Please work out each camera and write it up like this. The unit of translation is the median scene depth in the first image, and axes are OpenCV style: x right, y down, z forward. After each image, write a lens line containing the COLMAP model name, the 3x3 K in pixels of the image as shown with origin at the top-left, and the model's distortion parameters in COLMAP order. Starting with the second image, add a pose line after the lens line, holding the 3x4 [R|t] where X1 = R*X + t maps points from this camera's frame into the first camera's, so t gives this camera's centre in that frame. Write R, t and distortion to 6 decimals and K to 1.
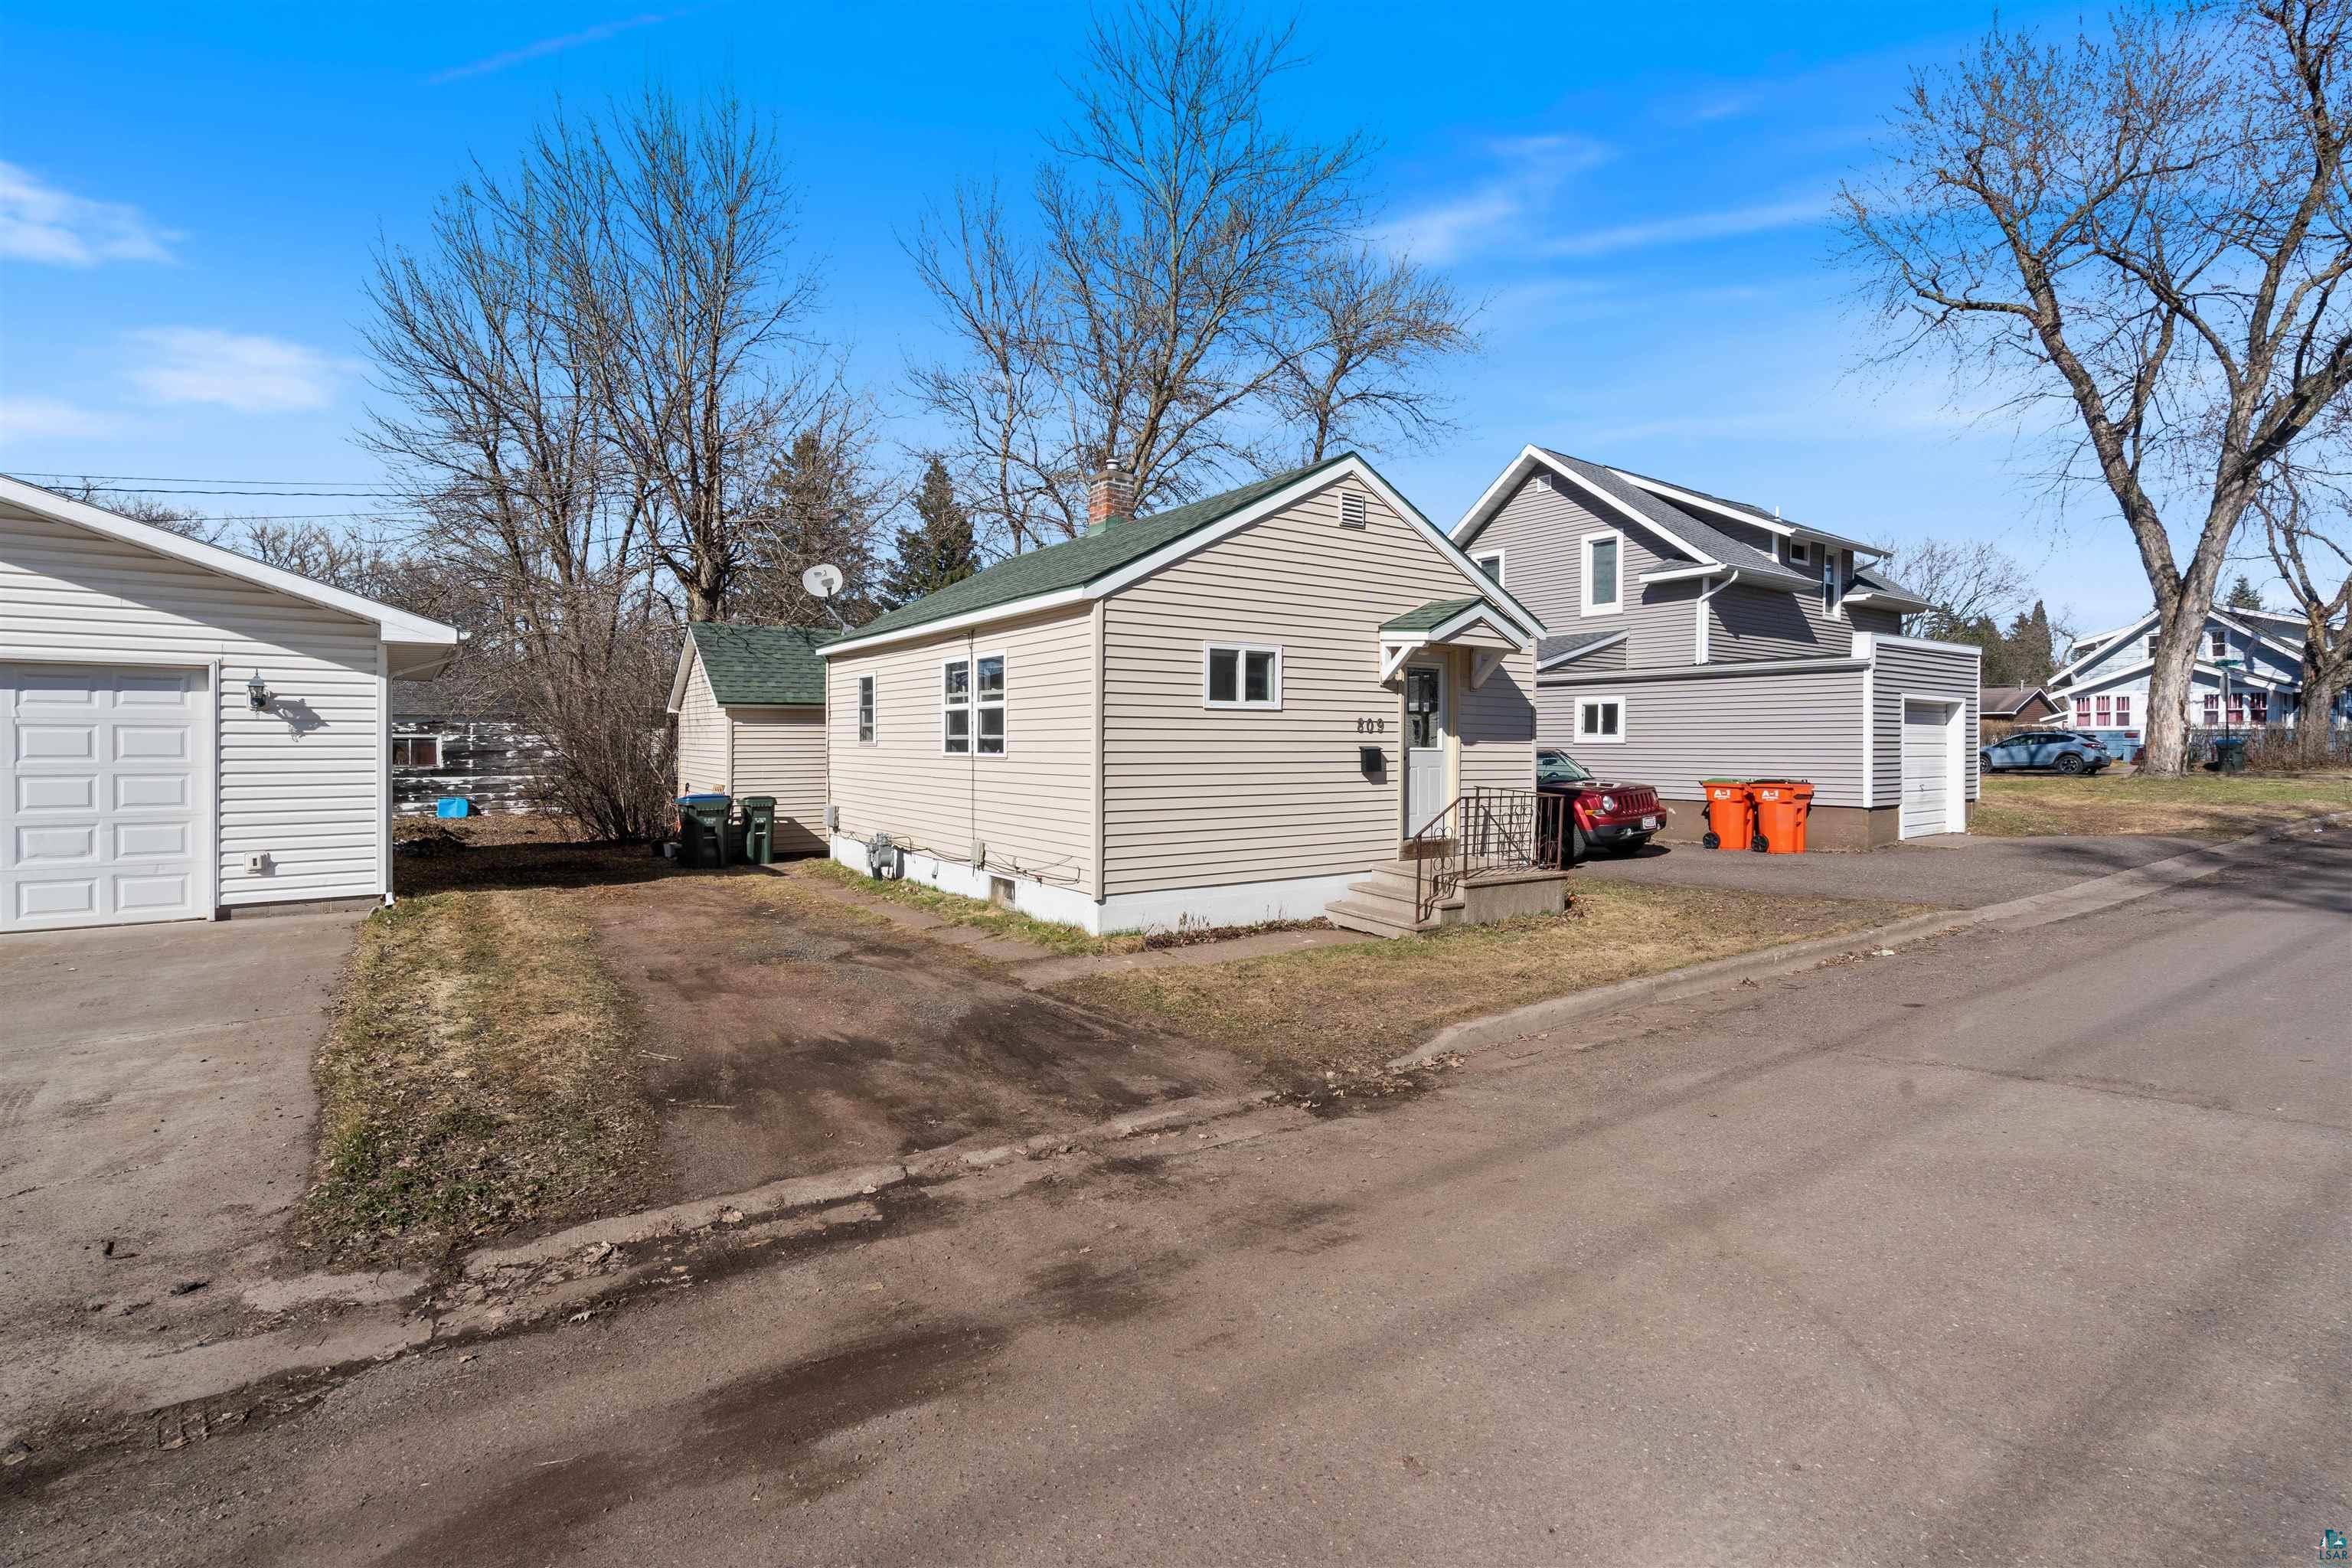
lens RADIAL K [[1082.0, 0, 1174.0], [0, 1082.0, 767.3], [0, 0, 1]] dist [-0.001583, 0.000112]
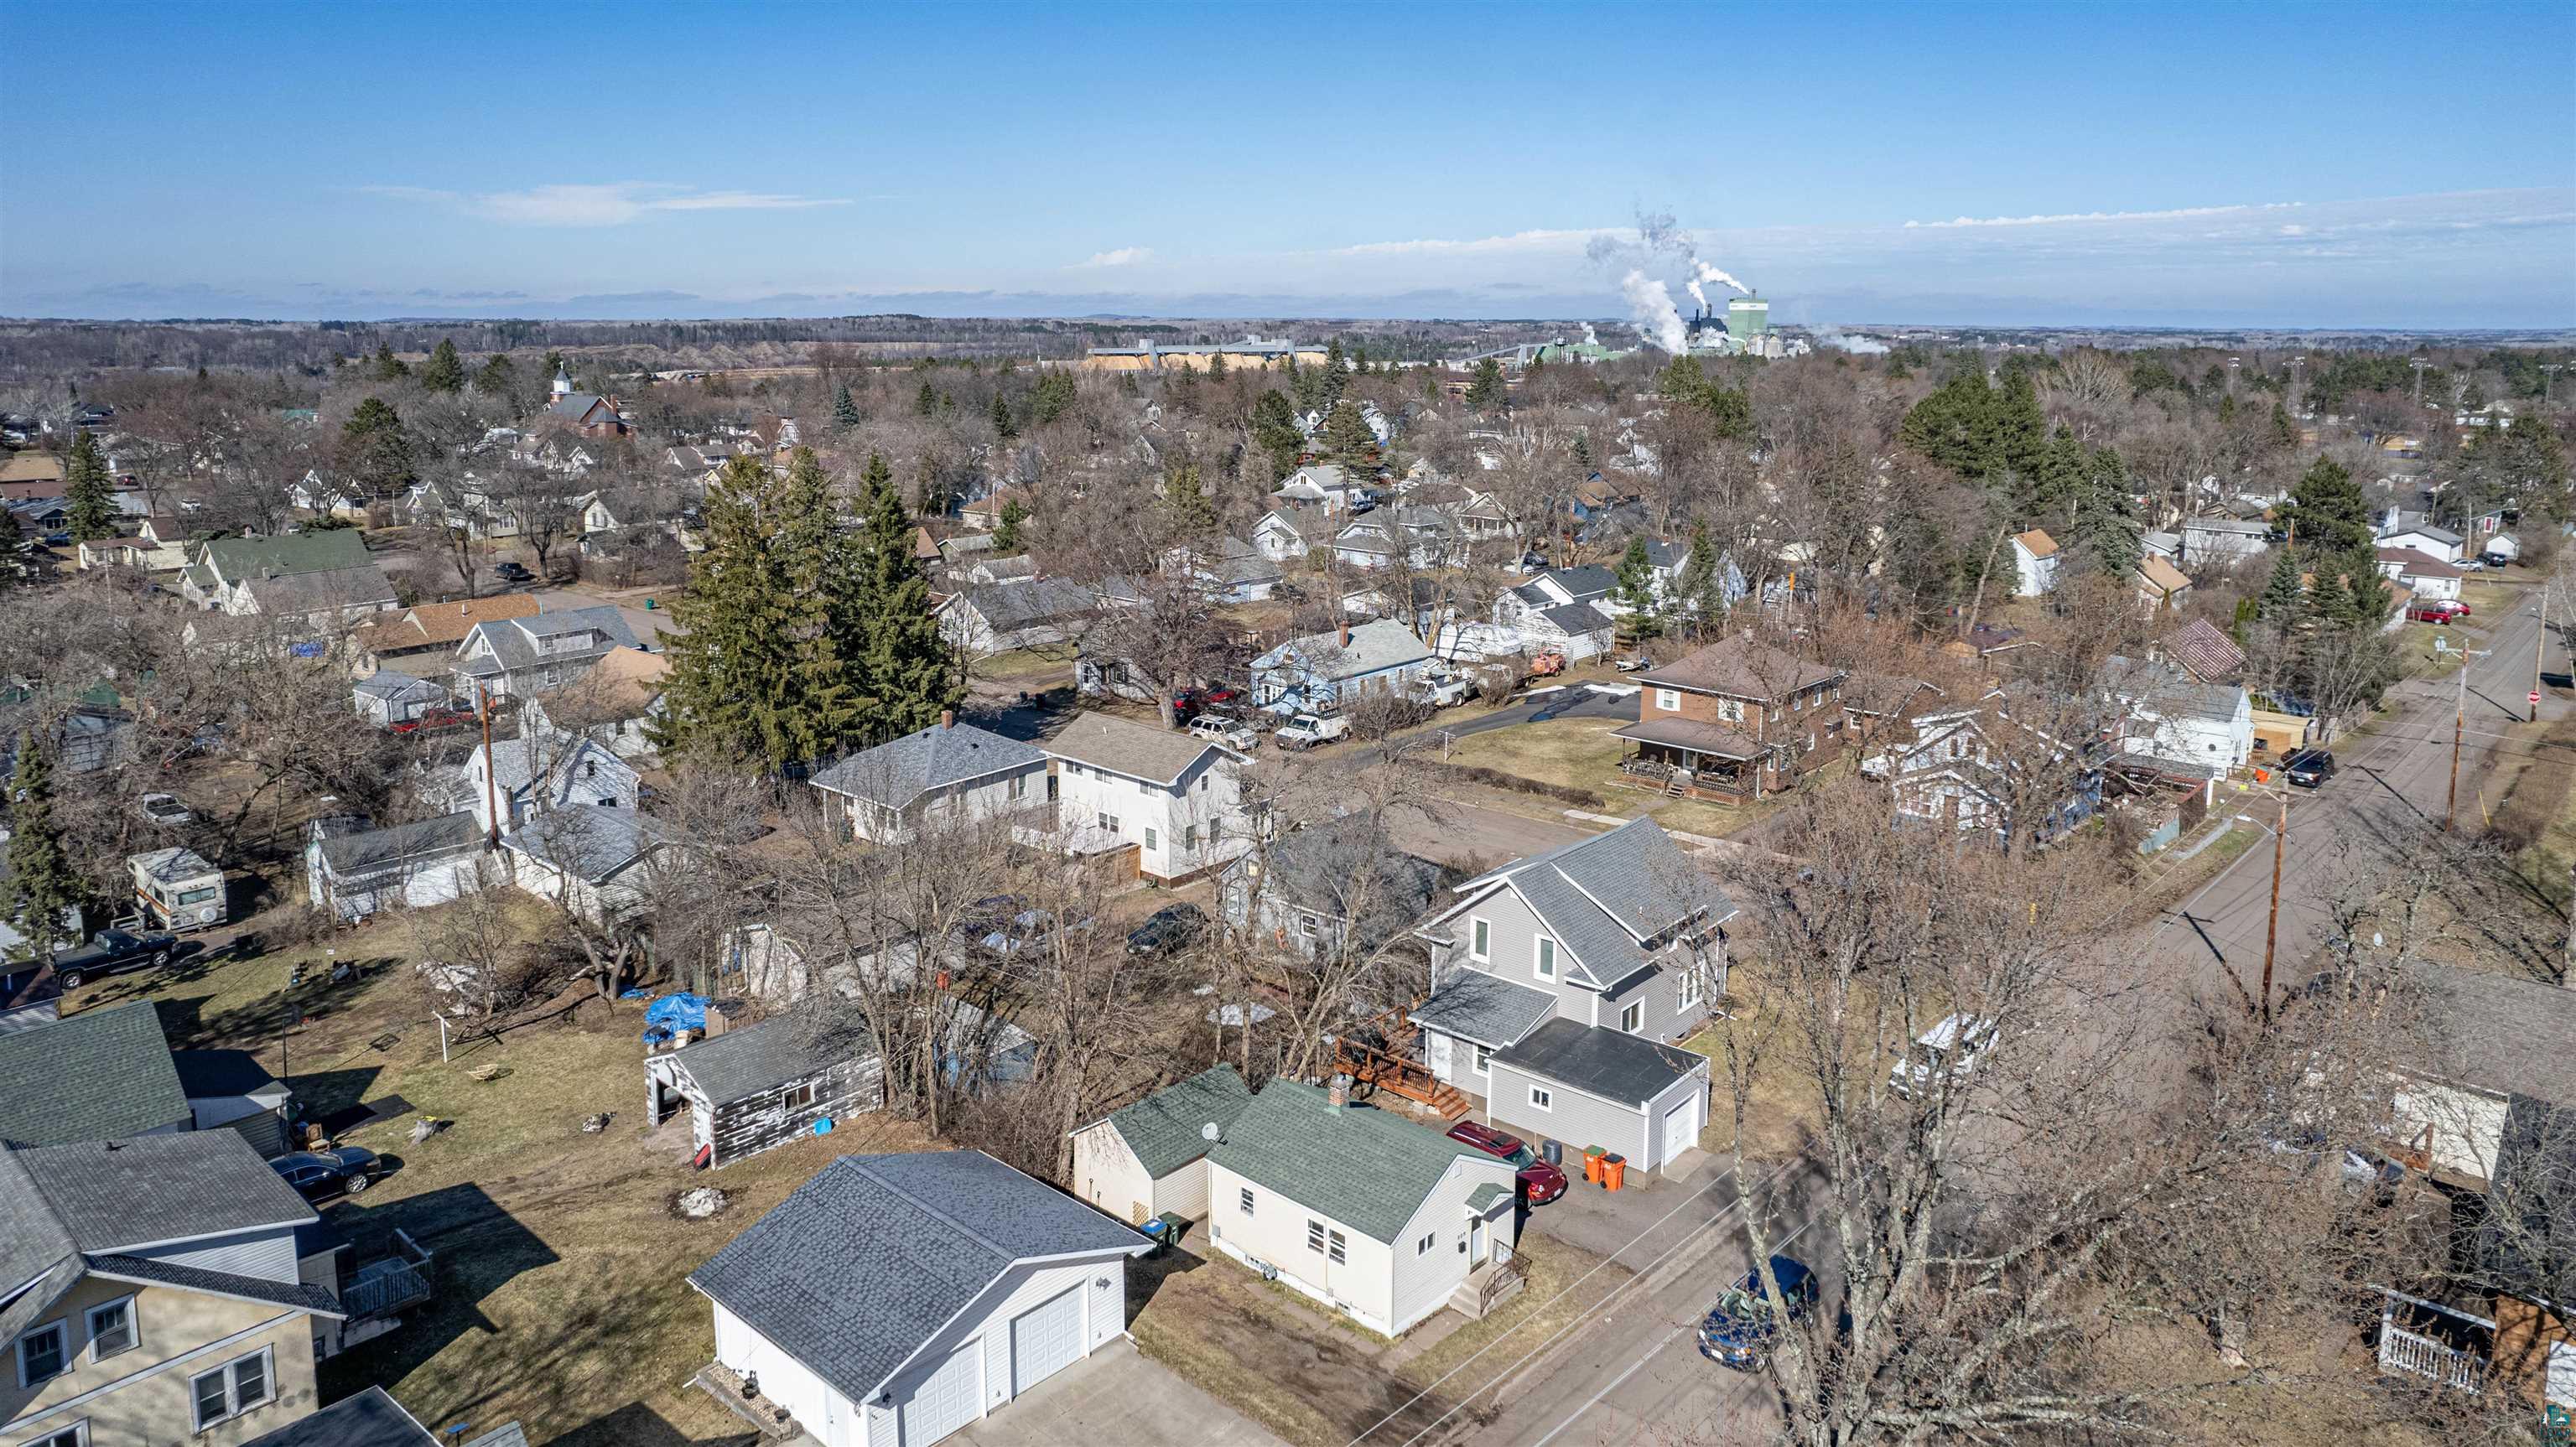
lens RADIAL K [[1684.6, 0, 1289.5], [0, 1684.6, 616.6], [0, 0, 1]] dist [-0.000973, -0.000140]
pose [[0.977083, -0.035663, 0.209851, -1.169881], [0.003419, 0.988367, 0.152050, -2.390798], [-0.212832, -0.147848, 0.965838, -3.051456]]
